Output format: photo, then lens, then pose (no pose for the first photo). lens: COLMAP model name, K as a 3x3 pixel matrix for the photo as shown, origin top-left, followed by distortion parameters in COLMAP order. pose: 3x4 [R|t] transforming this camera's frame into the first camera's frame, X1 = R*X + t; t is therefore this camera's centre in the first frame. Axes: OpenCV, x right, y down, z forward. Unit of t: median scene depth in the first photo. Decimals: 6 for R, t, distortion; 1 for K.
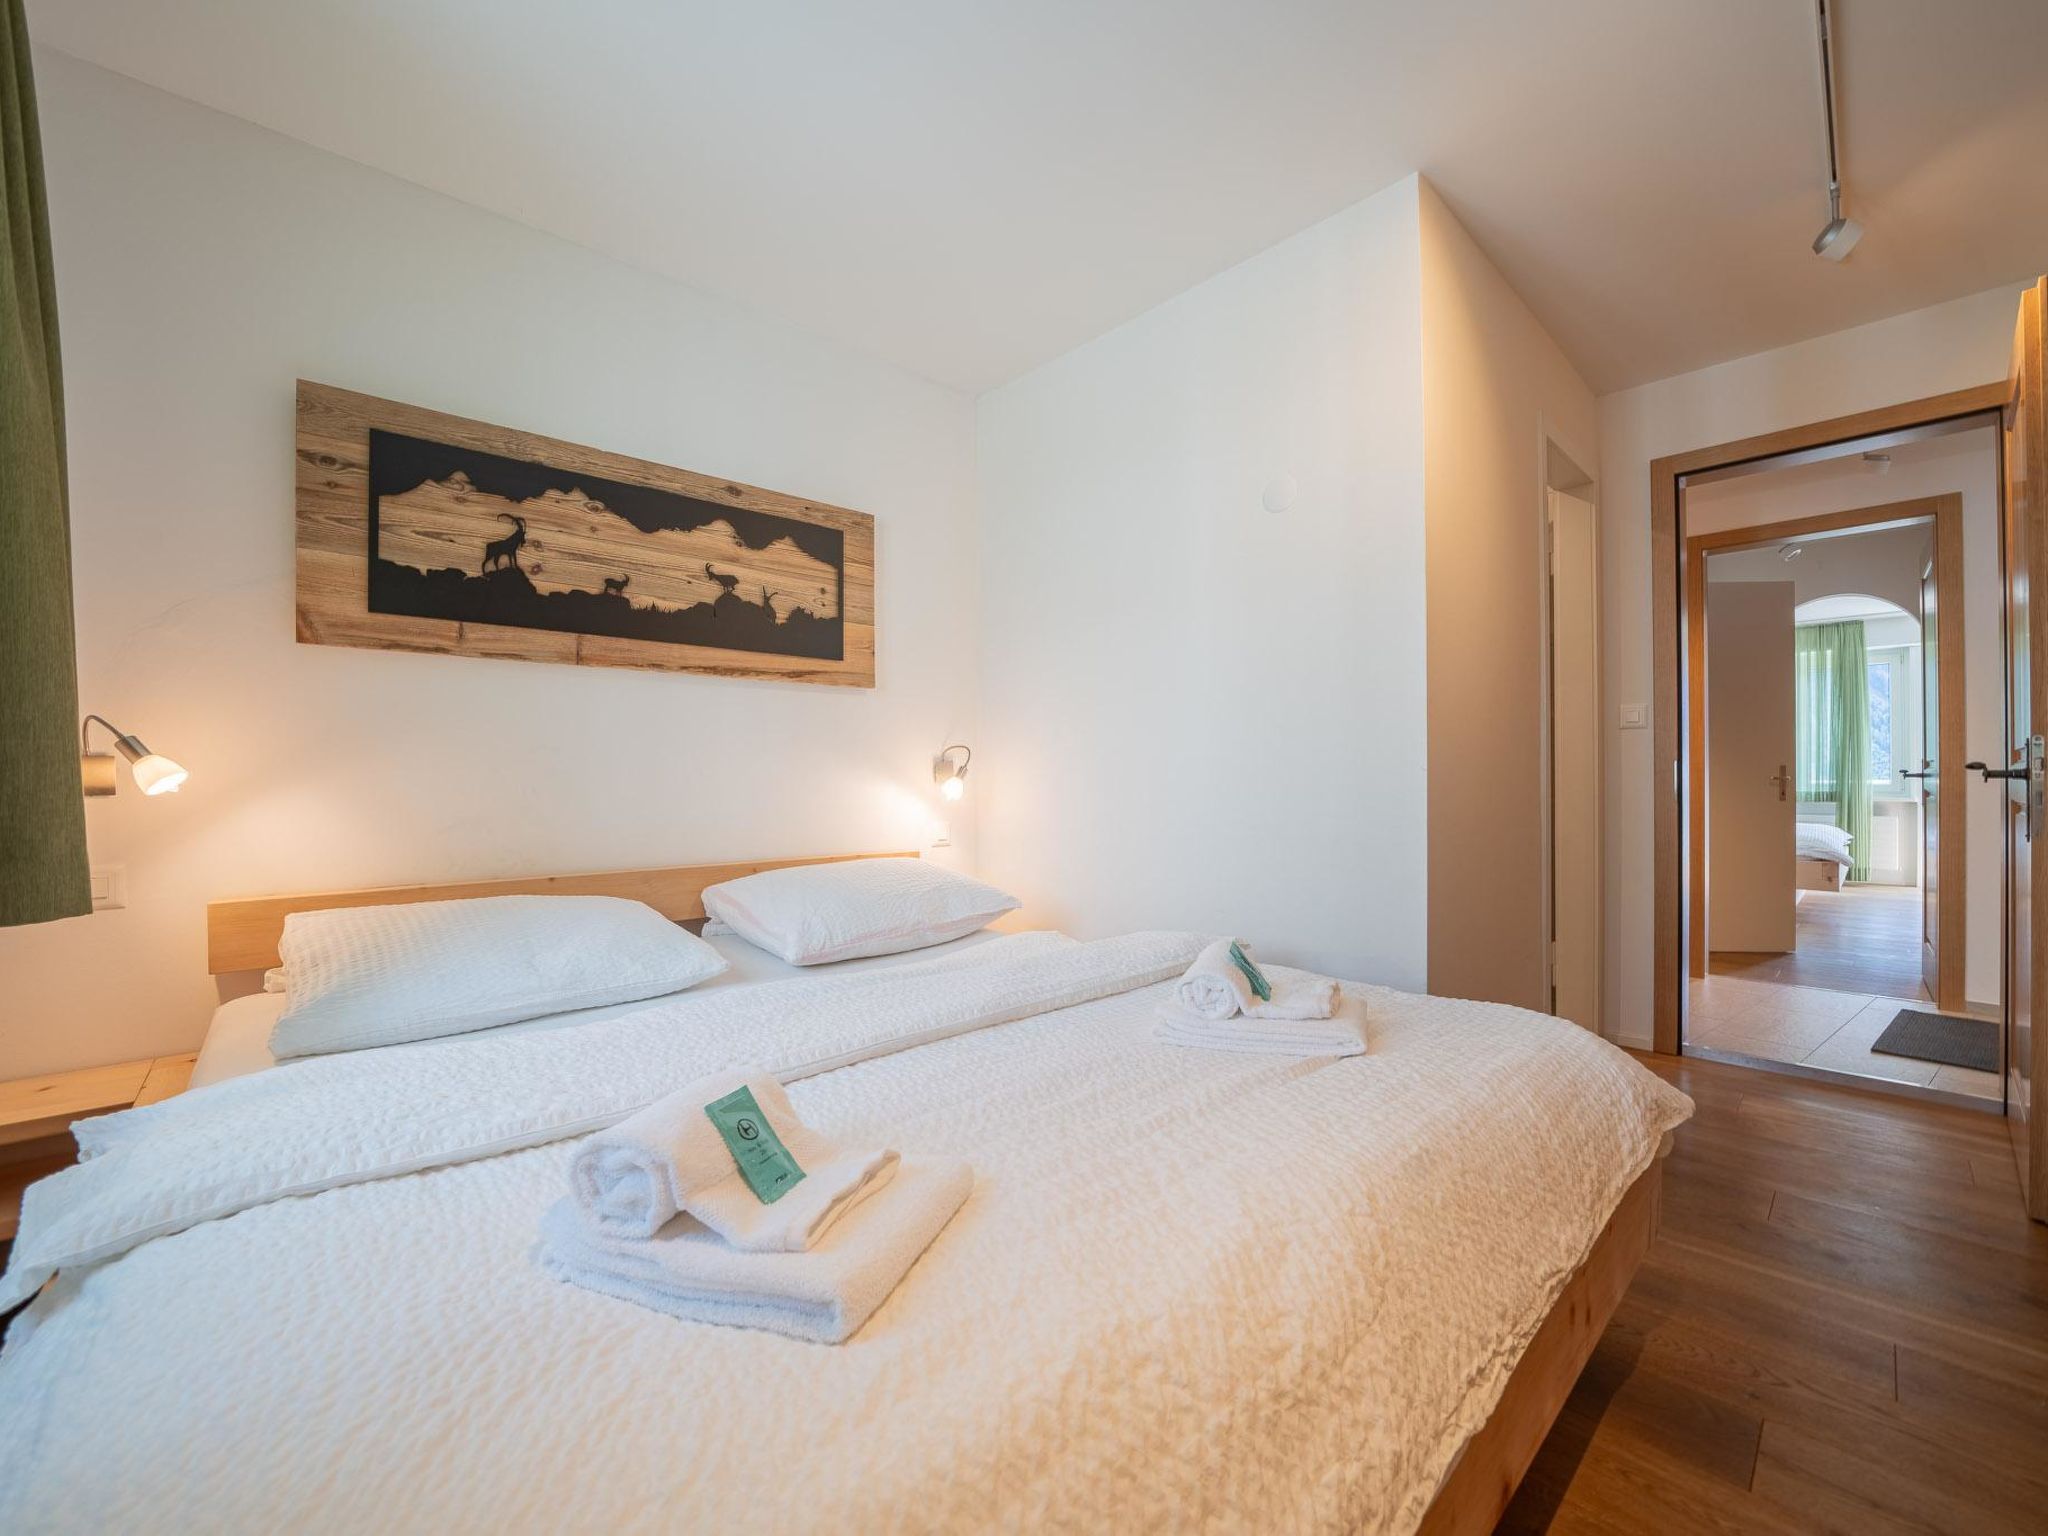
lens RADIAL K [[825.6, 0, 1050.0], [0, 825.6, 784.4], [0, 0, 1]] dist [-0.021614, 0.000306]
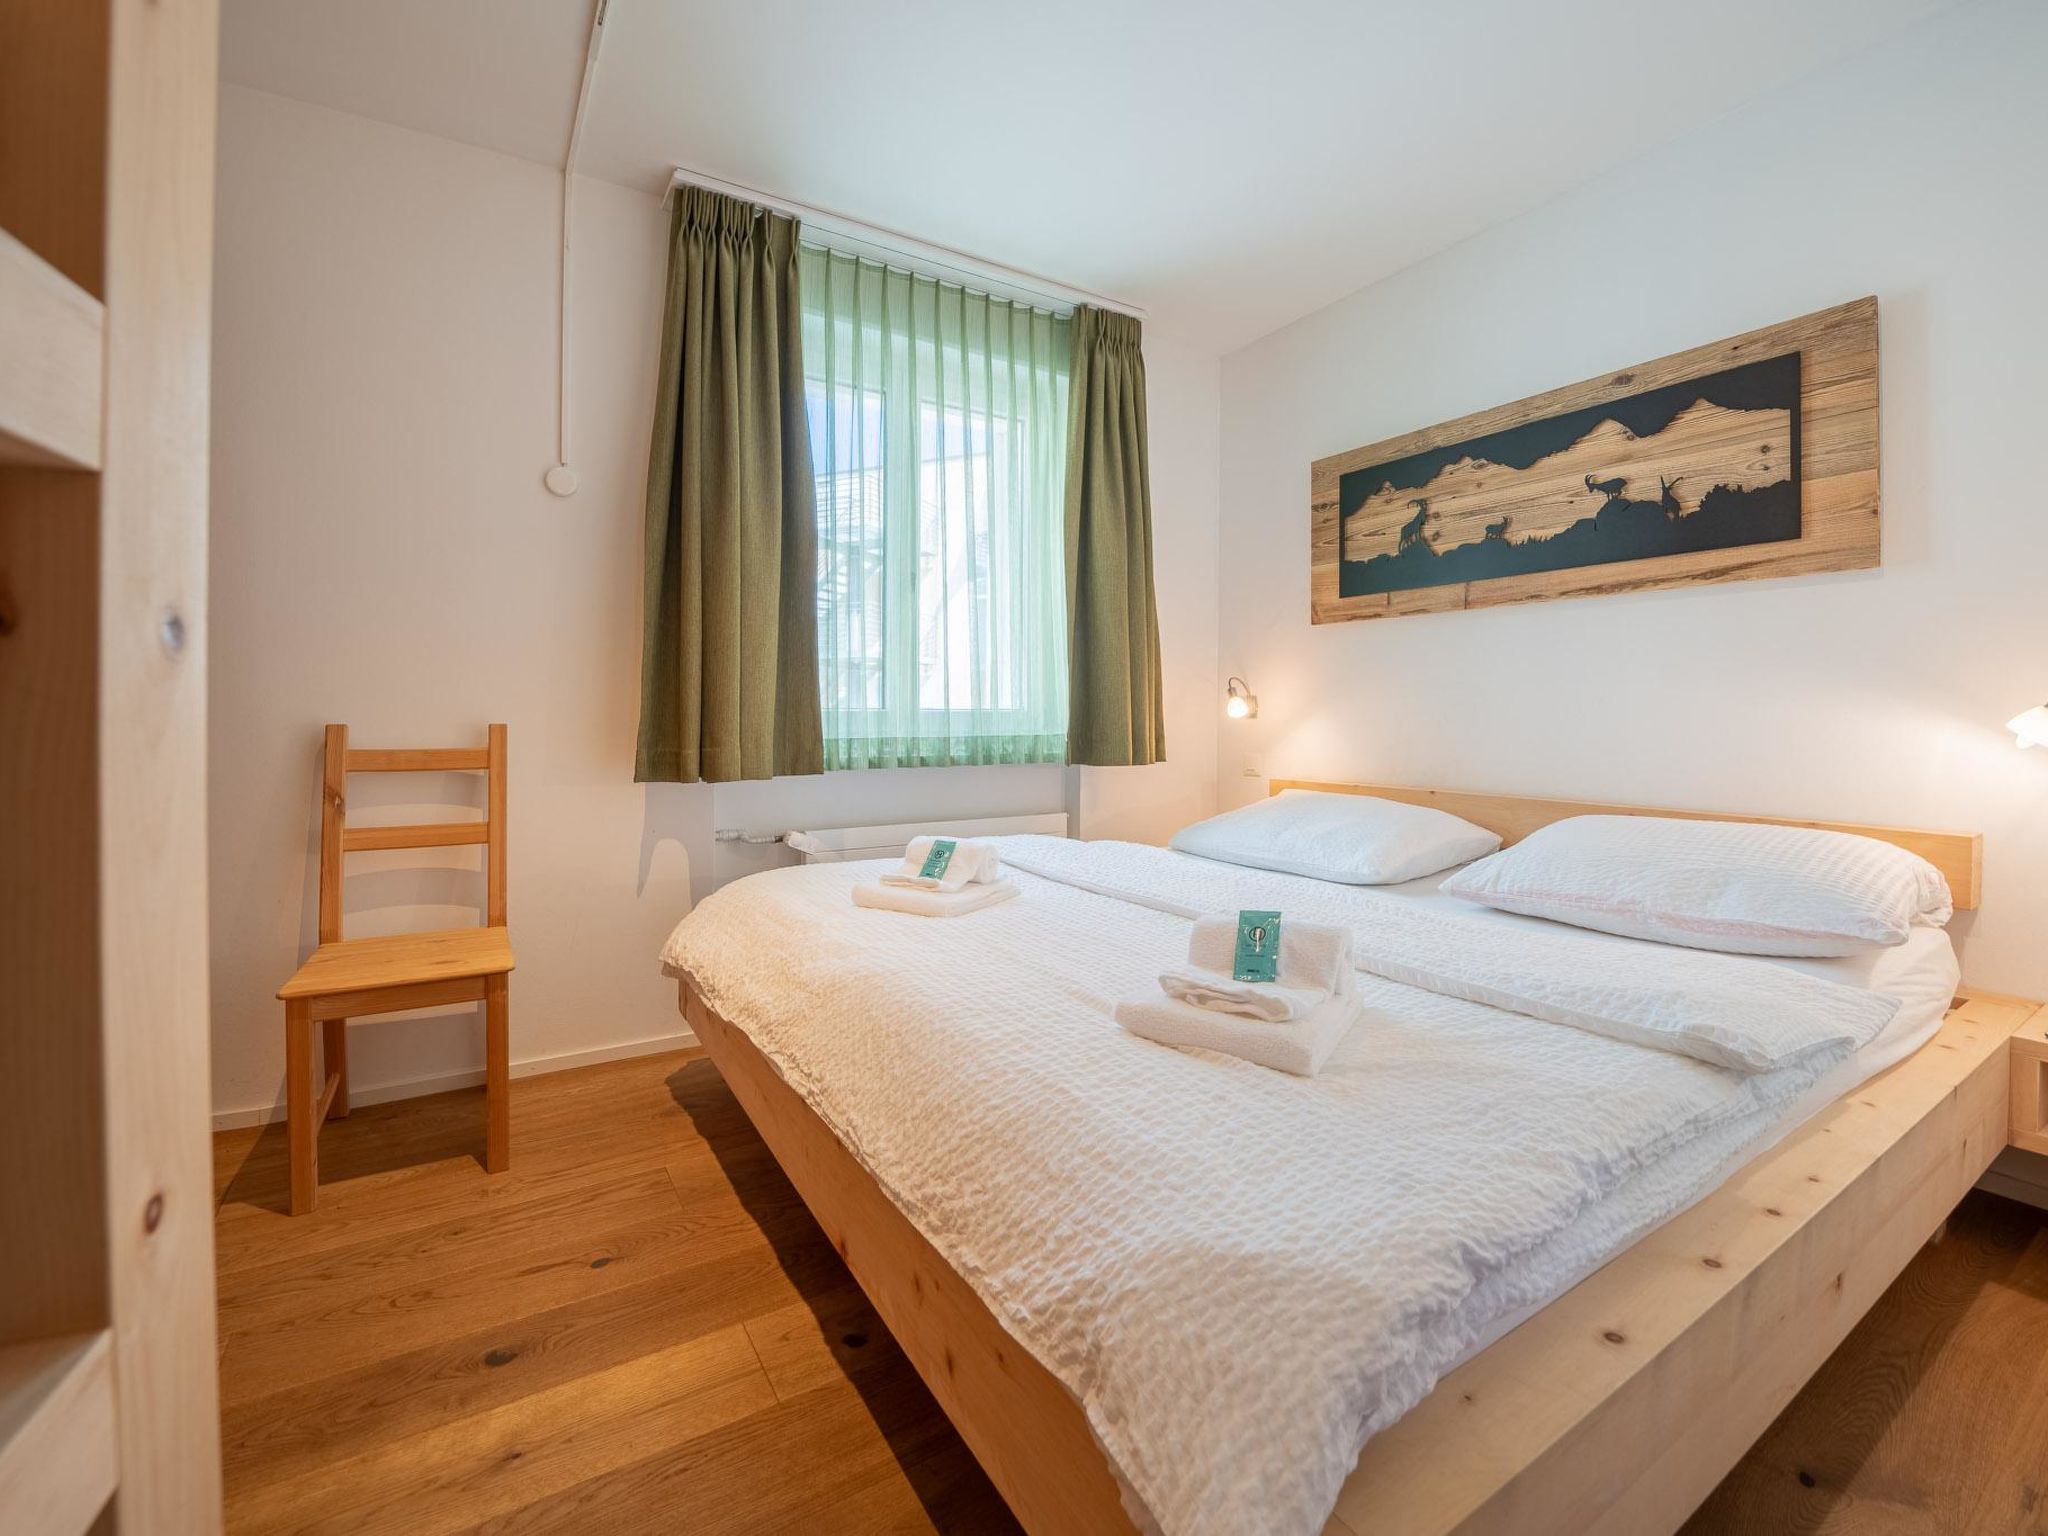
lens RADIAL K [[825.6, 0, 956.5], [0, 825.6, 733.3], [0, 0, 1]] dist [-0.021614, 0.000306]
pose [[-0.232352, 0.031733, -0.972114, 0.697138], [-0.001055, 0.999459, 0.032877, -0.008994], [0.972631, 0.008665, -0.232193, 0.563655]]
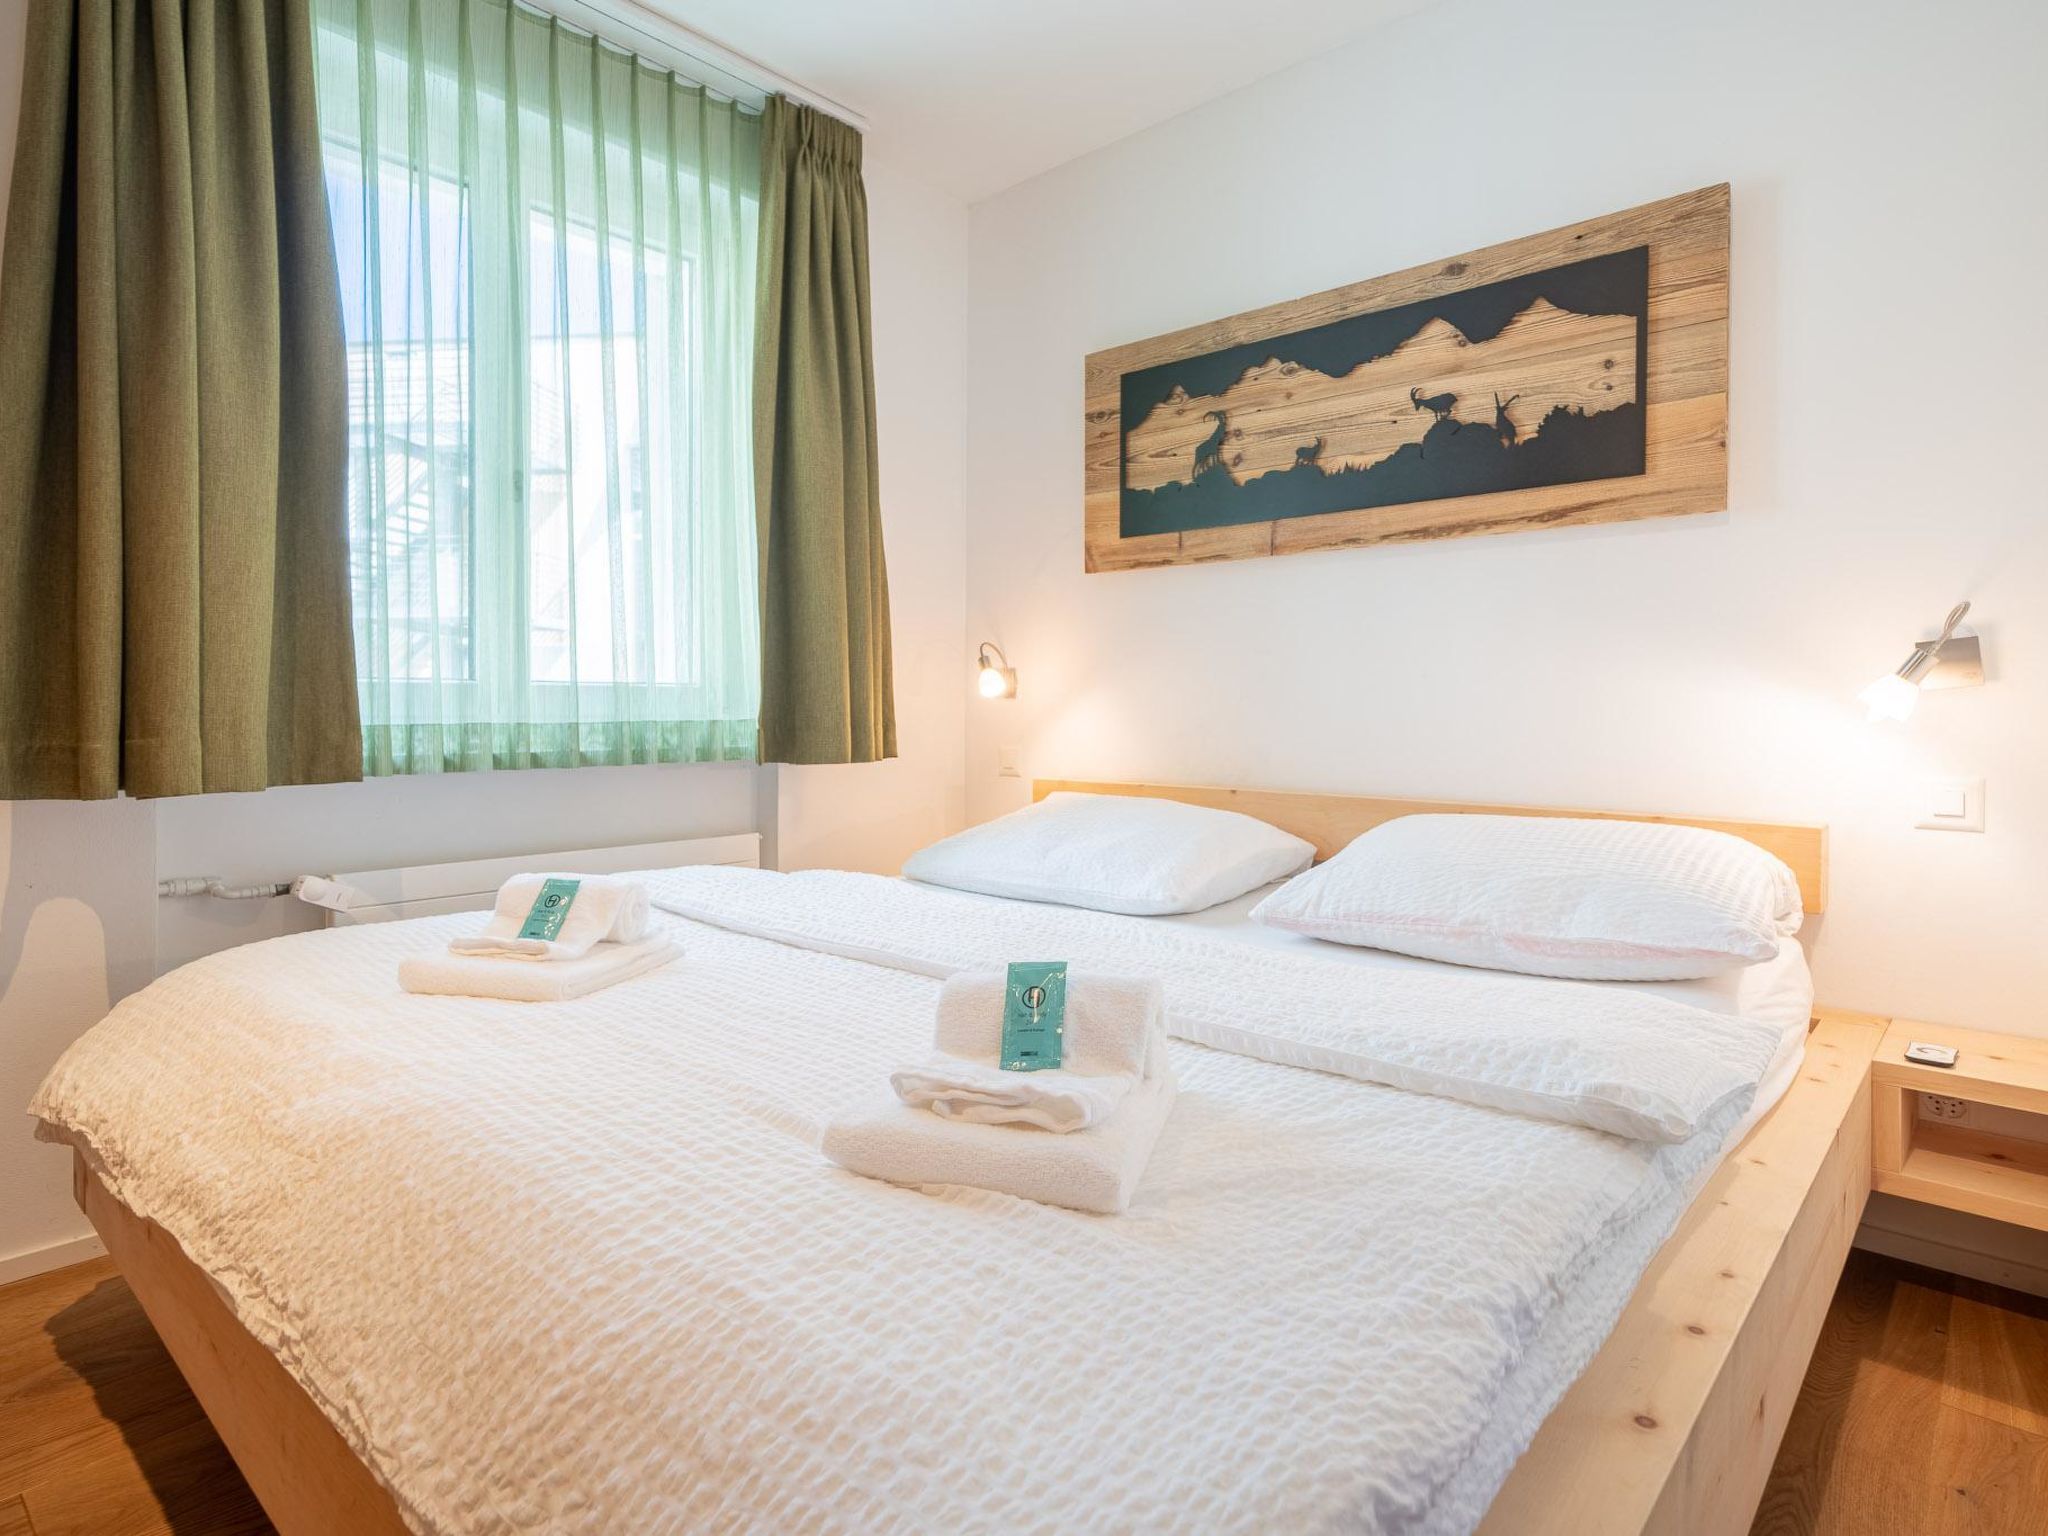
lens RADIAL K [[1104.7, 0, 941.3], [0, 1104.7, 736.0], [0, 0, 1]] dist [0.007034, 0.001011]
pose [[0.055677, 0.036289, -0.997789, 0.602705], [-0.006609, 0.999331, 0.035976, 0.009573], [0.998427, 0.004592, 0.055880, 0.563541]]
